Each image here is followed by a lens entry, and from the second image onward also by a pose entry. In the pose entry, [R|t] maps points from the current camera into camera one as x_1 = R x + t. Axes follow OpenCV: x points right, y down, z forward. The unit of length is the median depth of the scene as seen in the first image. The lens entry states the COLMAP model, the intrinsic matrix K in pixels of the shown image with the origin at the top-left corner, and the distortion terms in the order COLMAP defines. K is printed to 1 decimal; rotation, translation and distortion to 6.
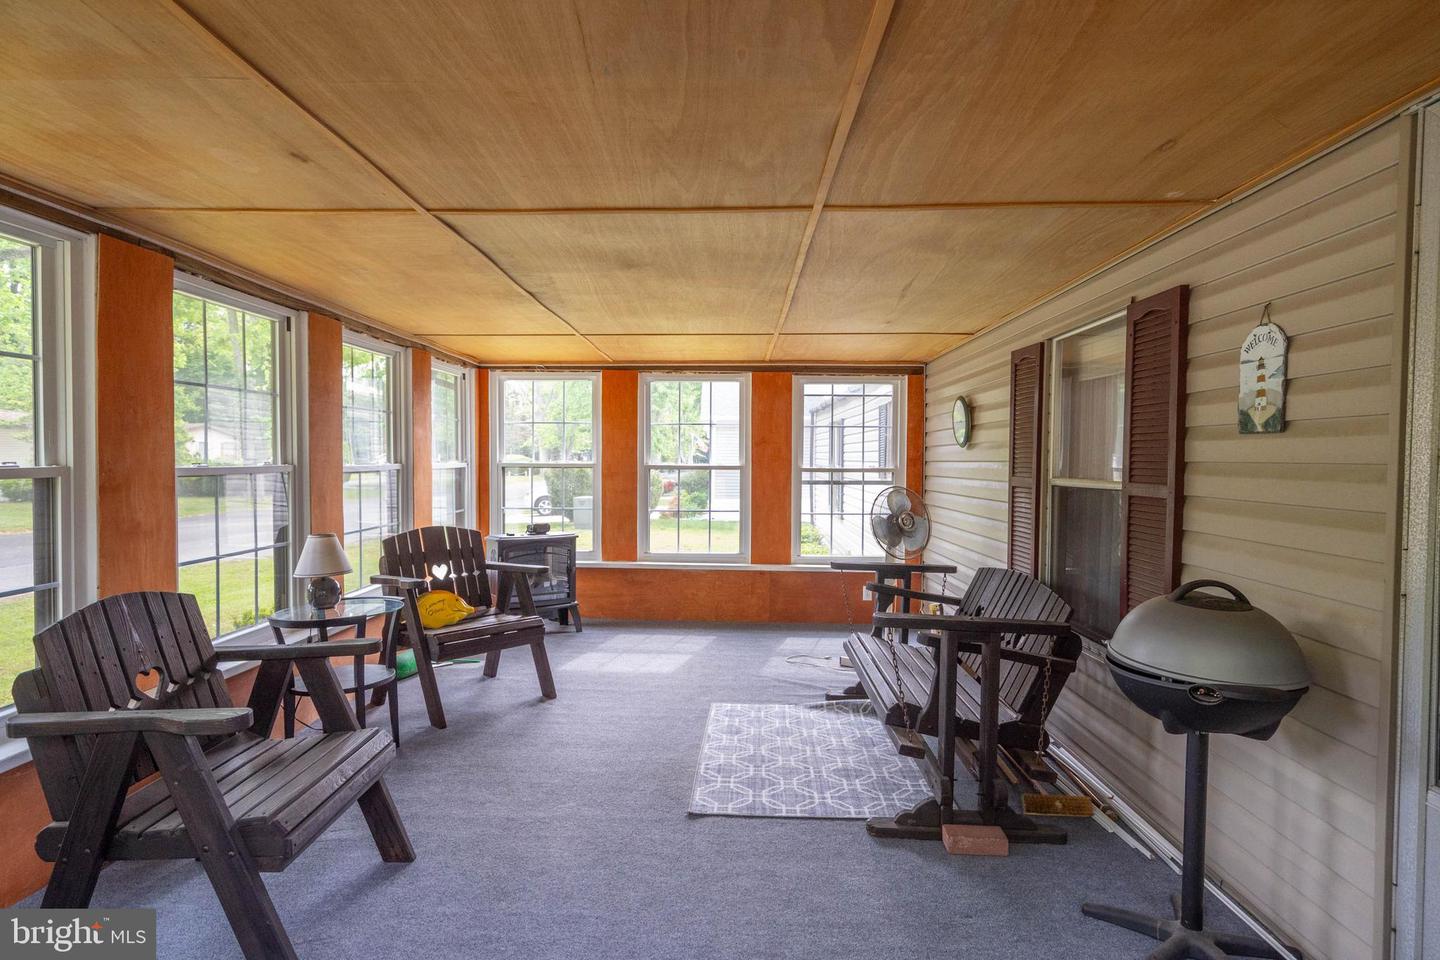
lens RADIAL K [[786.7, 0, 717.3], [0, 786.7, 445.9], [0, 0, 1]] dist [0.004981, 0.001134]
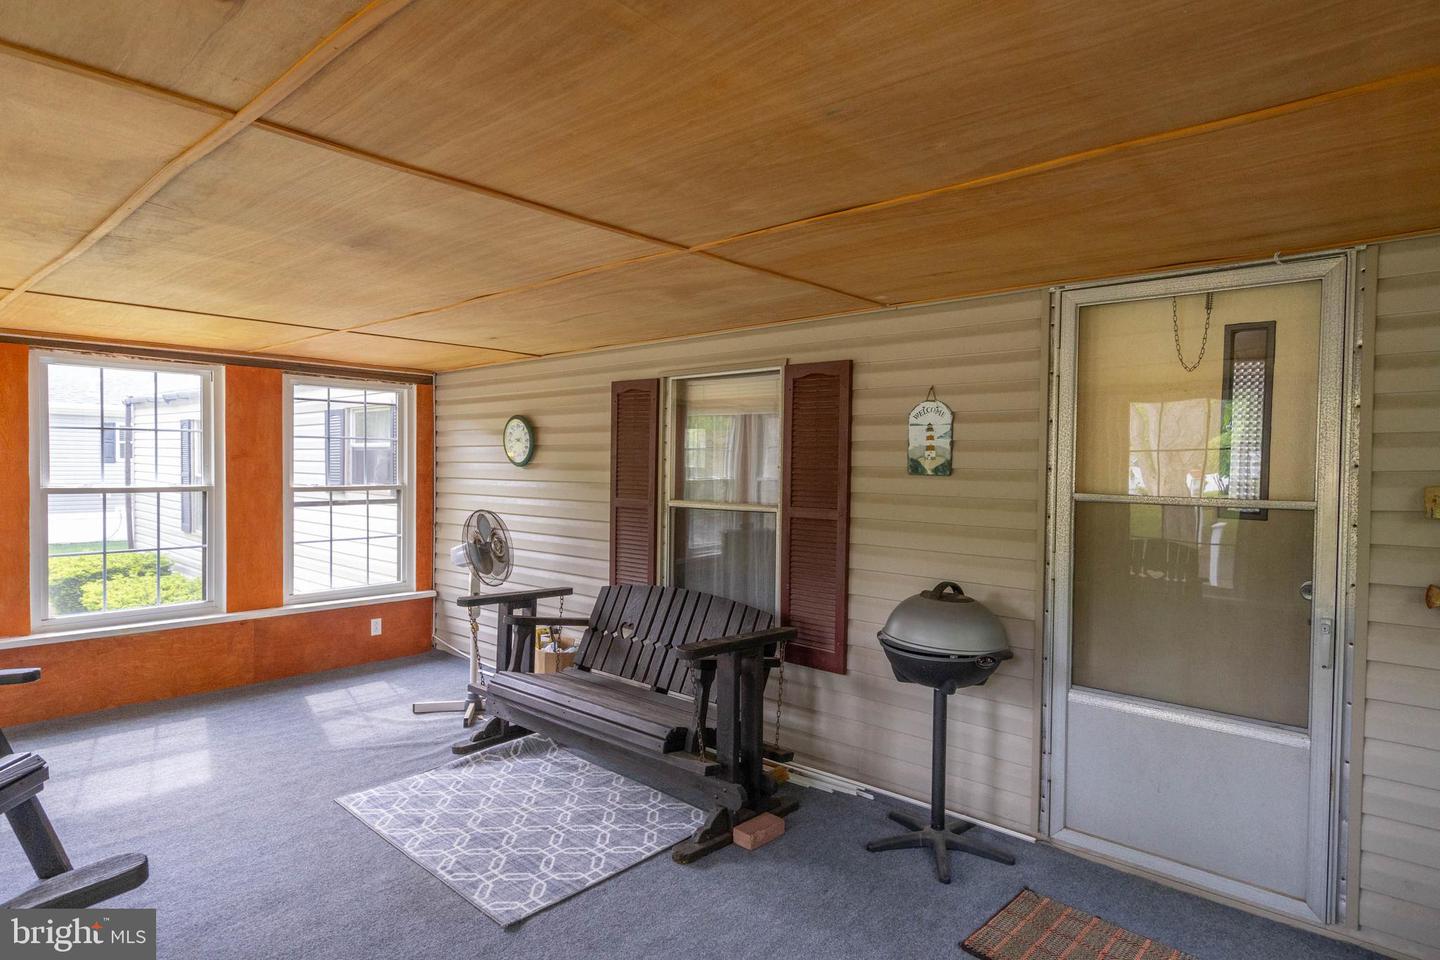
lens RADIAL K [[786.7, 0, 717.3], [0, 786.7, 445.9], [0, 0, 1]] dist [0.004981, 0.001134]
pose [[0.640981, 0.016423, 0.767381, -0.535448], [-0.019505, 0.999797, -0.005105, -0.043958], [-0.767309, -0.011695, 0.641171, 0.291430]]
